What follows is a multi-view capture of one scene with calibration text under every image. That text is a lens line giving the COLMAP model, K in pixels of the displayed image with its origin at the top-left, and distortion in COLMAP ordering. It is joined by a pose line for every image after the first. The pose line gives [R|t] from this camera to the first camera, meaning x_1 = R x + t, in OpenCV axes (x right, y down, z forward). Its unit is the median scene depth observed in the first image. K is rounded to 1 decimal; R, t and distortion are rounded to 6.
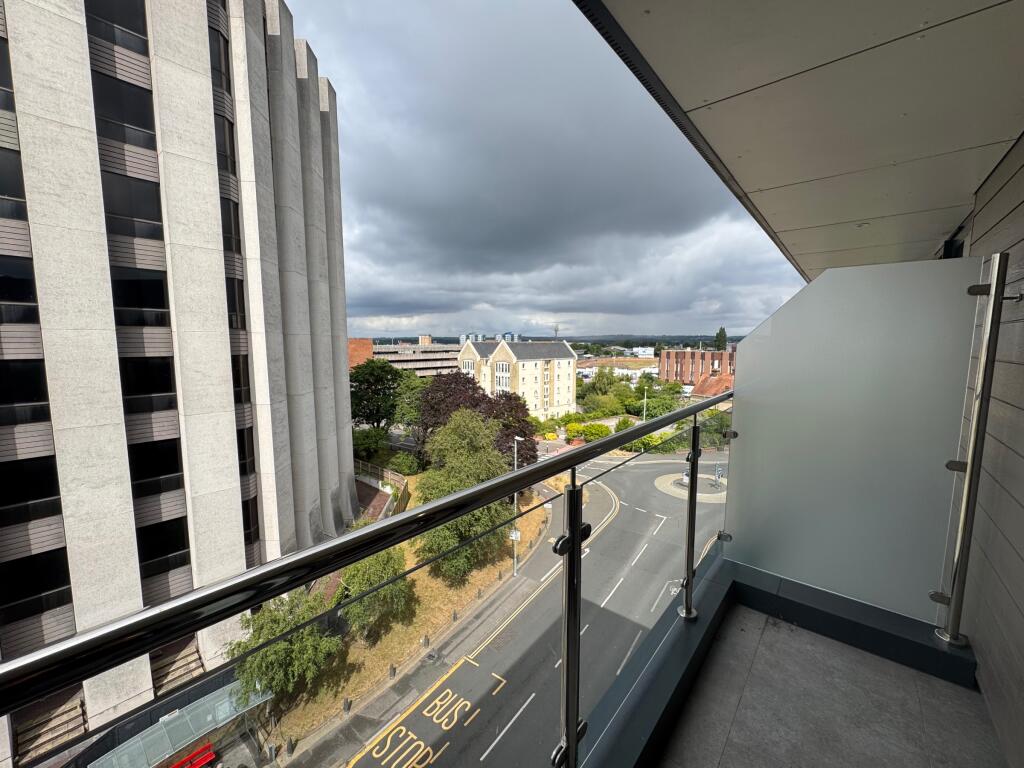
lens RADIAL K [[400.0, 0, 491.1], [0, 400.0, 380.5], [0, 0, 1]] dist [-0.004479, 0.000522]
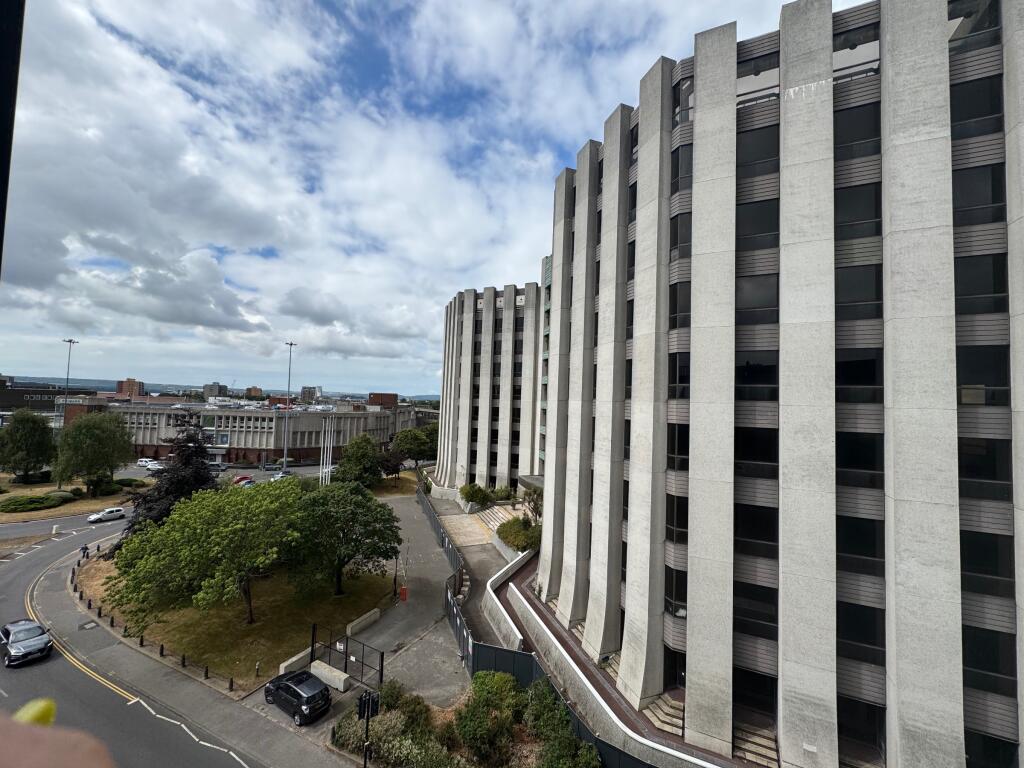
lens RADIAL K [[400.0, 0, 509.3], [0, 400.0, 386.2], [0, 0, 1]] dist [-0.004479, 0.000522]
pose [[0.295673, -0.031465, -0.954771, -0.327583], [-0.131343, 0.988627, -0.073255, 0.034875], [0.946217, 0.147062, 0.288177, -0.348805]]
